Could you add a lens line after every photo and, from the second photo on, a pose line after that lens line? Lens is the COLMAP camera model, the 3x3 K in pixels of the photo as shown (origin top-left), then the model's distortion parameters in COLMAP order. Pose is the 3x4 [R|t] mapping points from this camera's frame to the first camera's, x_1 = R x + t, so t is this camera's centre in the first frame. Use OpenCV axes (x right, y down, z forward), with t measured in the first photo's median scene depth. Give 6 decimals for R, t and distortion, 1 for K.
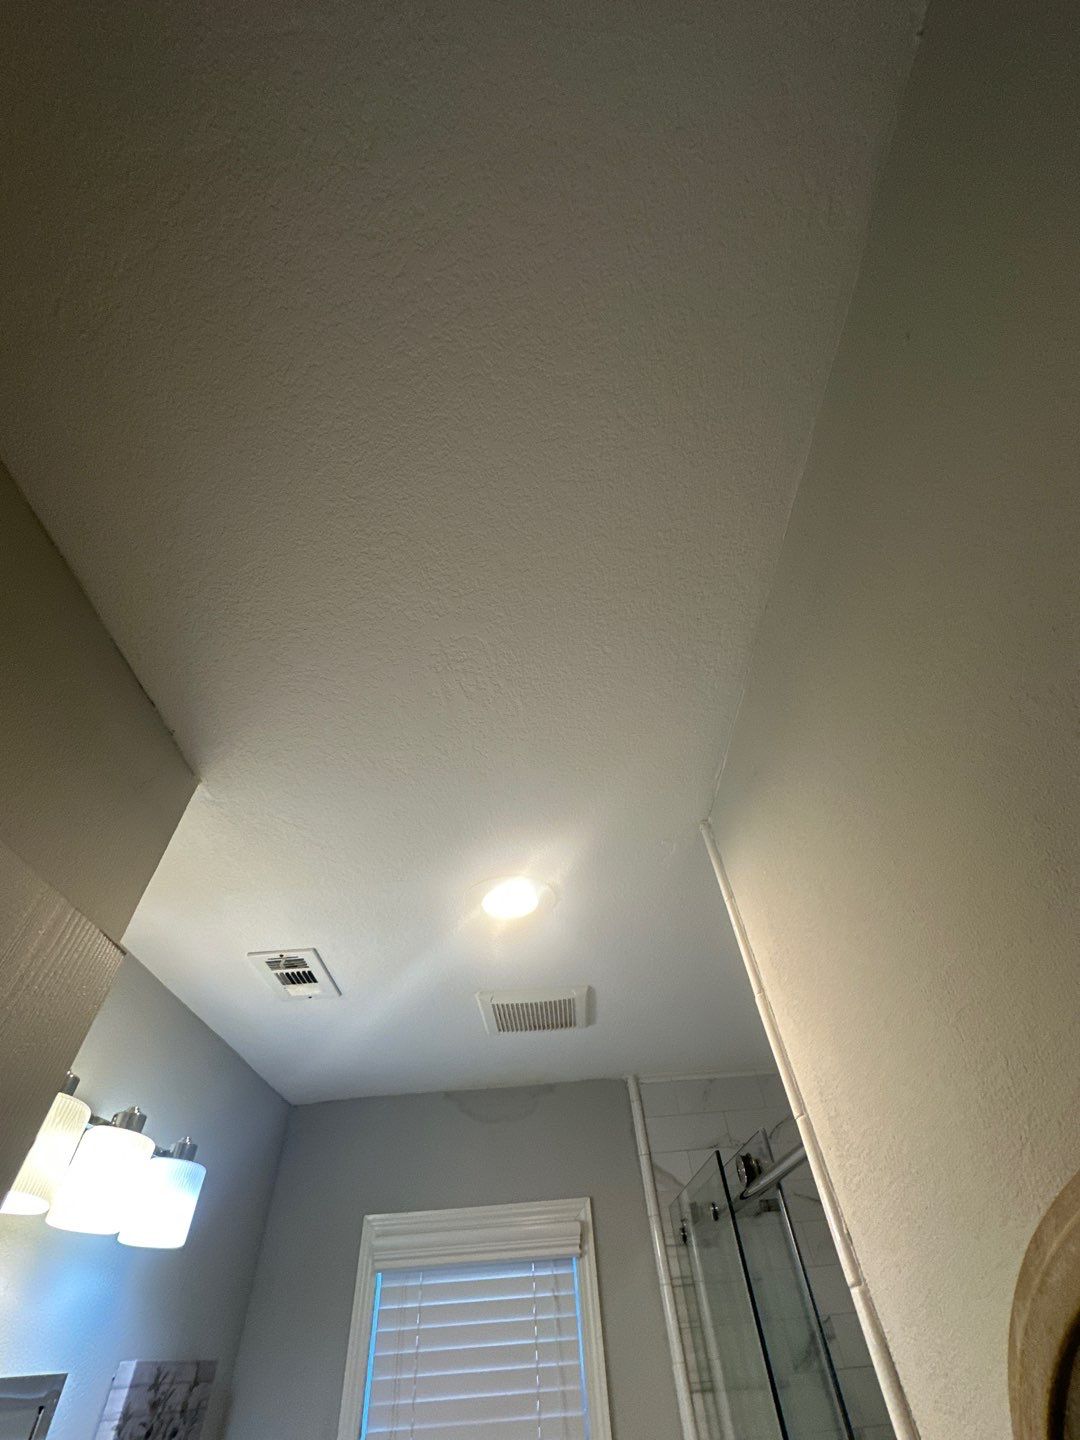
lens RADIAL K [[577.2, 0, 541.9], [0, 577.2, 727.4], [0, 0, 1]] dist [0.000038, 0.000252]
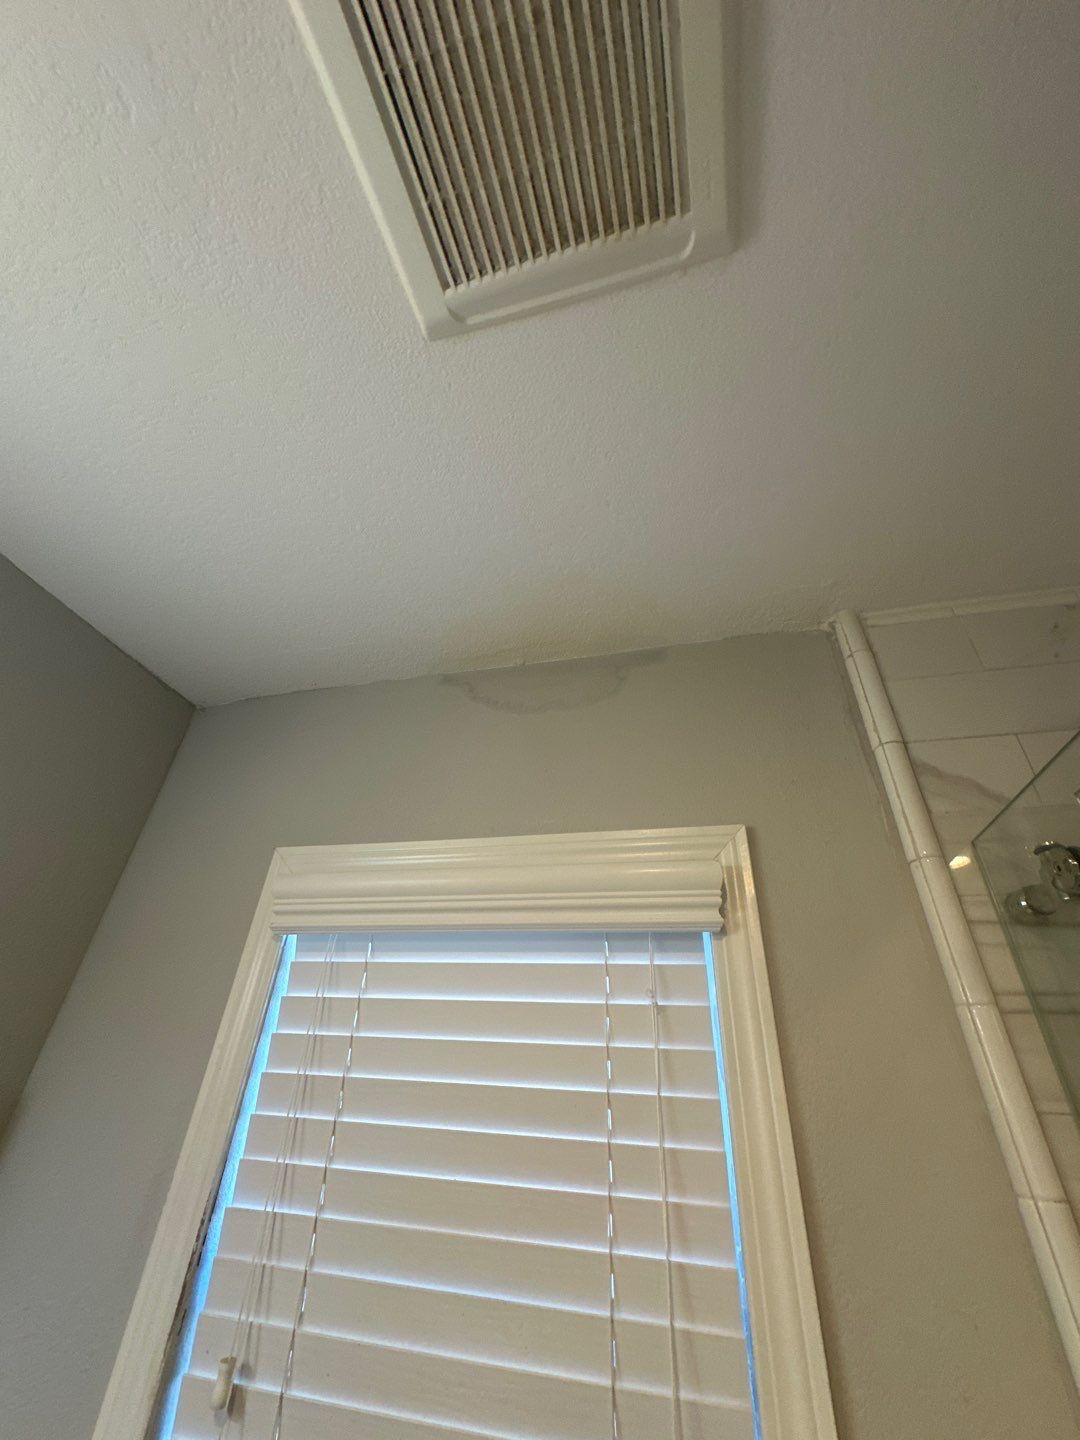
lens RADIAL K [[577.2, 0, 541.4], [0, 577.2, 722.8], [0, 0, 1]] dist [0.000038, 0.000252]
pose [[0.968040, -0.033616, -0.248534, 0.049731], [0.092850, 0.968599, 0.230640, 0.677143], [0.232977, -0.246345, 0.940763, 0.635475]]
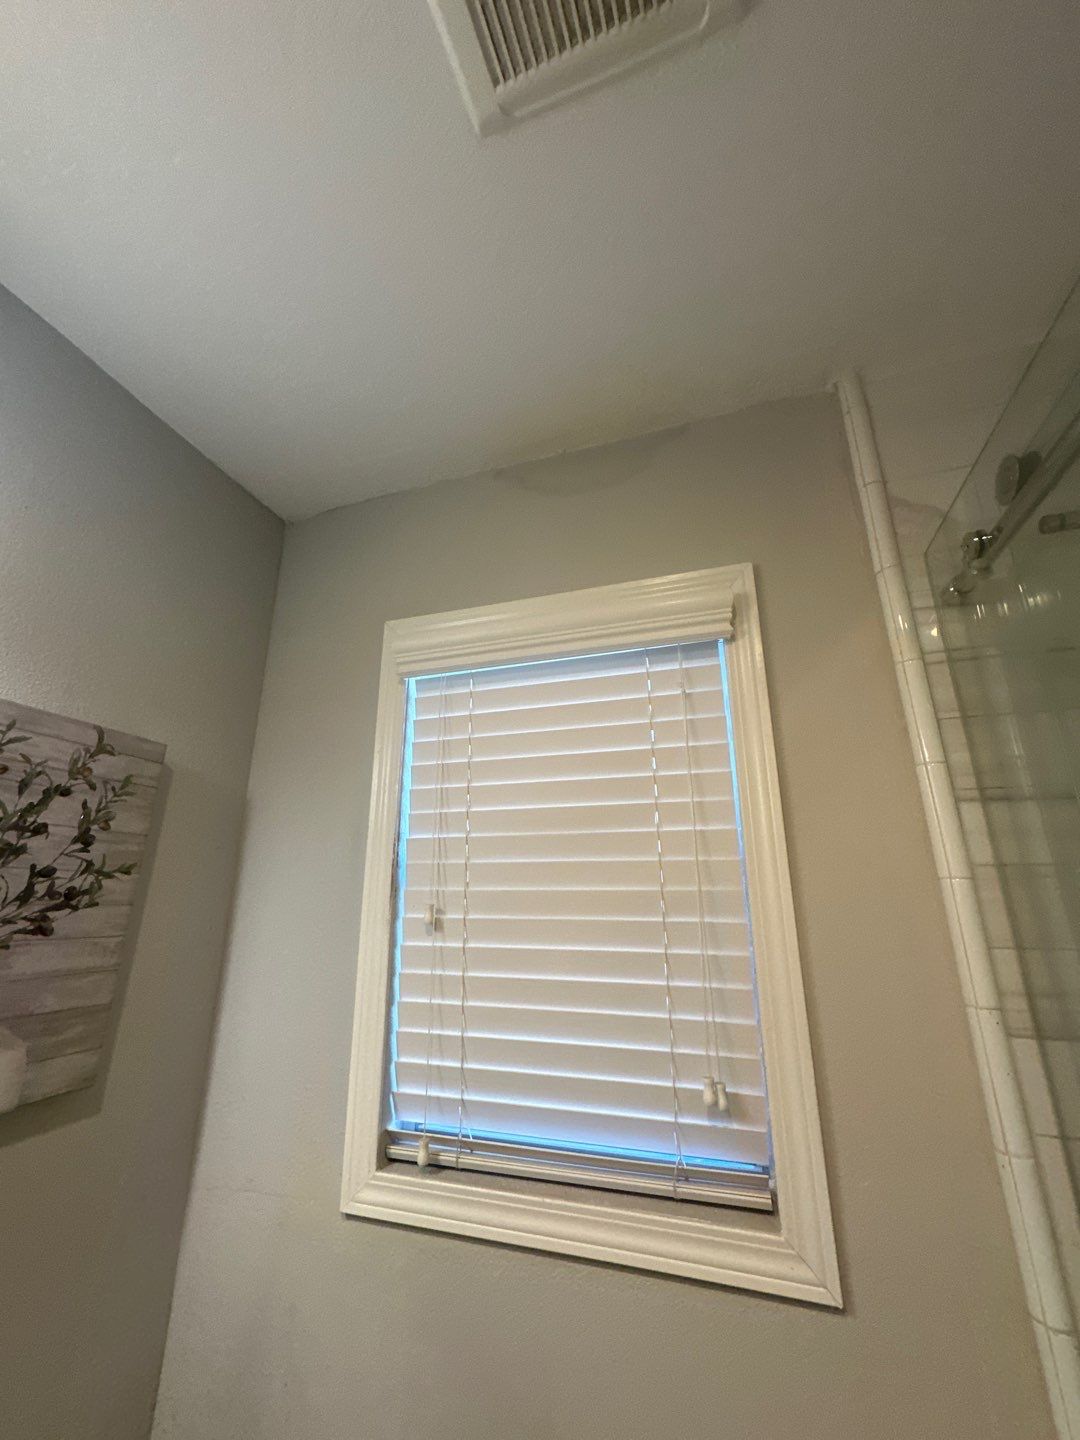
lens RADIAL K [[577.2, 0, 541.5], [0, 577.2, 721.4], [0, 0, 1]] dist [0.000038, 0.000252]
pose [[0.954439, -0.030288, -0.296864, 0.054343], [0.177462, 0.857407, 0.483074, 0.691972], [0.239902, -0.513747, 0.823718, 0.468929]]
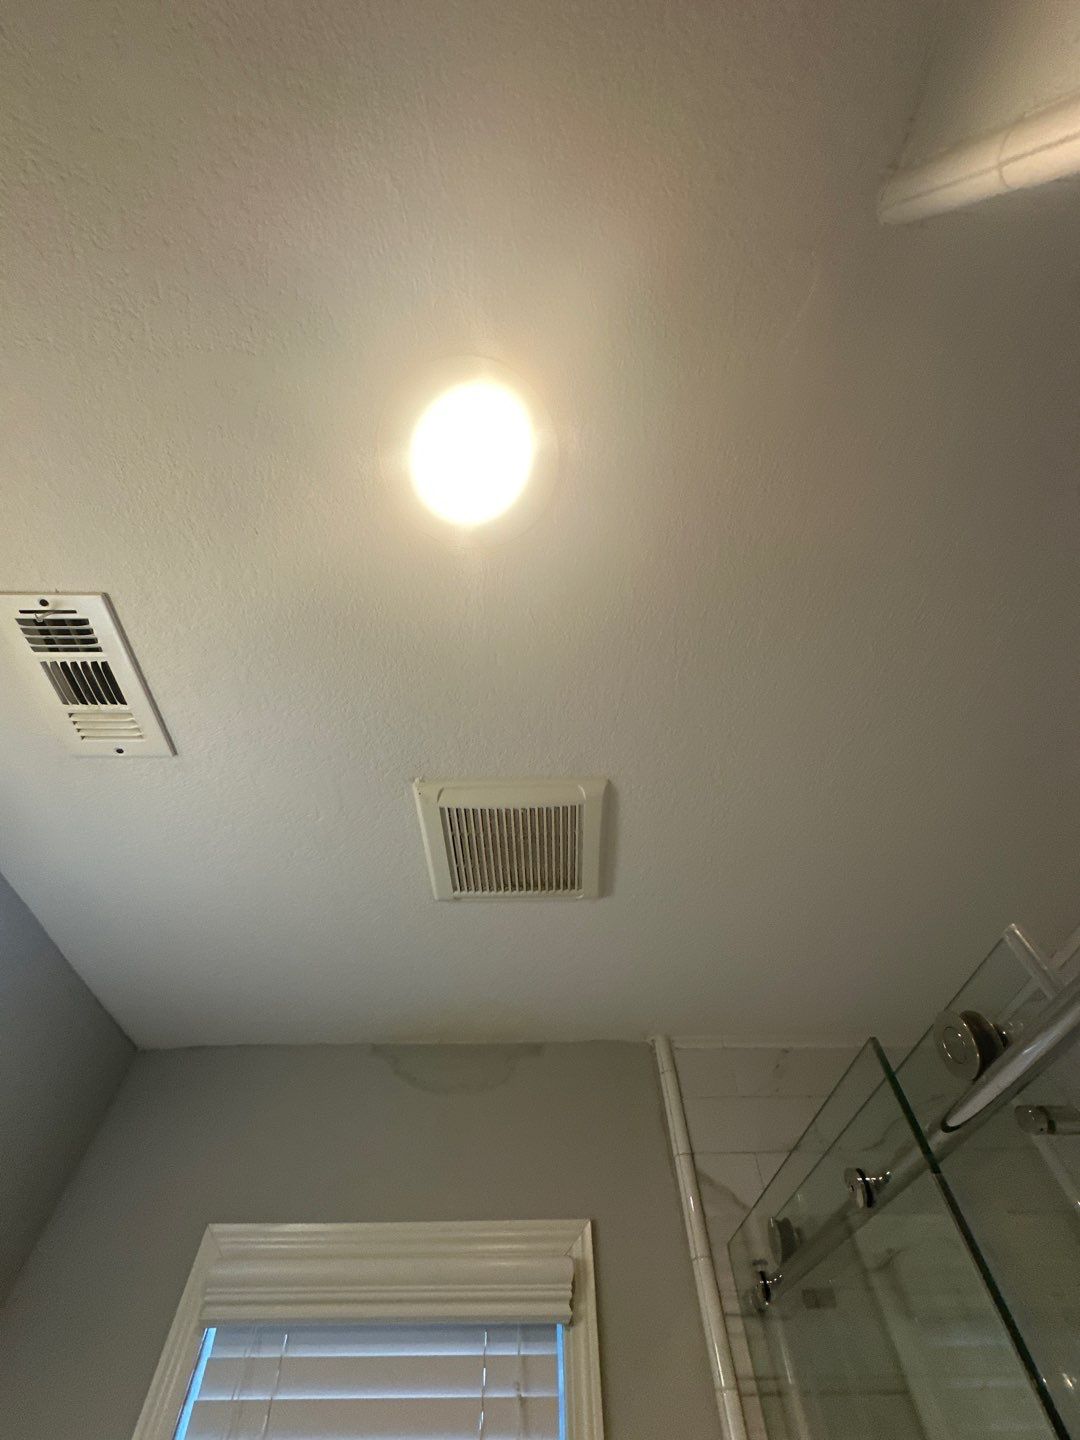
lens RADIAL K [[577.2, 0, 541.3], [0, 577.2, 722.8], [0, 0, 1]] dist [0.000038, 0.000252]
pose [[0.998456, 0.049729, -0.024766, 0.023163], [-0.052560, 0.989969, -0.131146, 0.417727], [0.017996, 0.132245, 0.991054, 0.370388]]
